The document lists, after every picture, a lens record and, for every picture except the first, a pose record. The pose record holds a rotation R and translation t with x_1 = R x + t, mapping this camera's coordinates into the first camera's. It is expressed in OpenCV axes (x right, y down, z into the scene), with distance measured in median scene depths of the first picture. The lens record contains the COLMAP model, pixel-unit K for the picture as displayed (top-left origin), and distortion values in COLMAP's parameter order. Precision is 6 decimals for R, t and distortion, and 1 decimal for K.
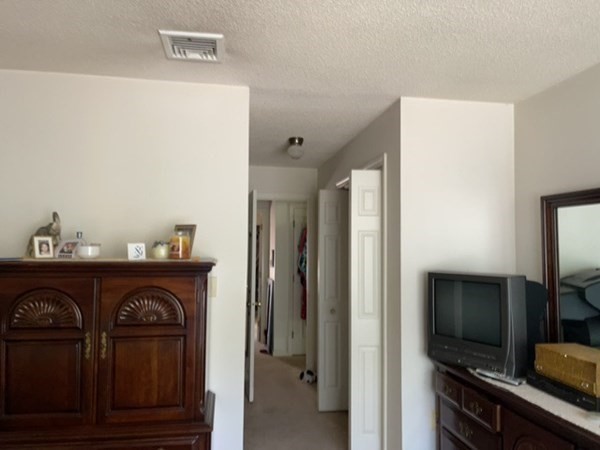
lens RADIAL K [[451.3, 0, 300.0], [0, 451.3, 225.0], [0, 0, 1]] dist [0.053091, -0.073577]
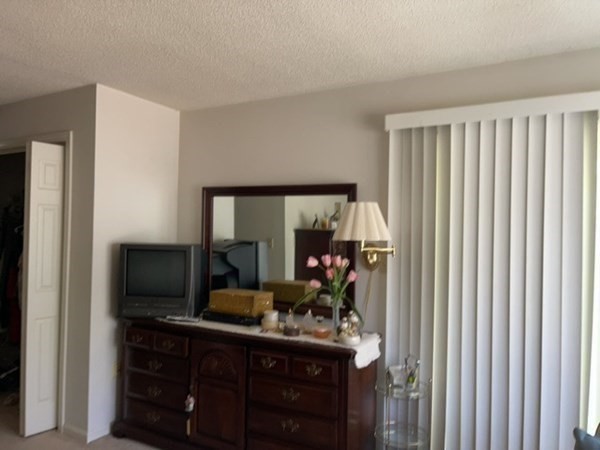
lens RADIAL K [[451.3, 0, 300.0], [0, 451.3, 225.0], [0, 0, 1]] dist [0.053091, -0.073577]
pose [[0.629918, 0.019066, 0.776427, -0.349473], [-0.057411, 0.998107, 0.022068, 0.004094], [-0.774536, -0.058476, 0.629820, -0.090402]]
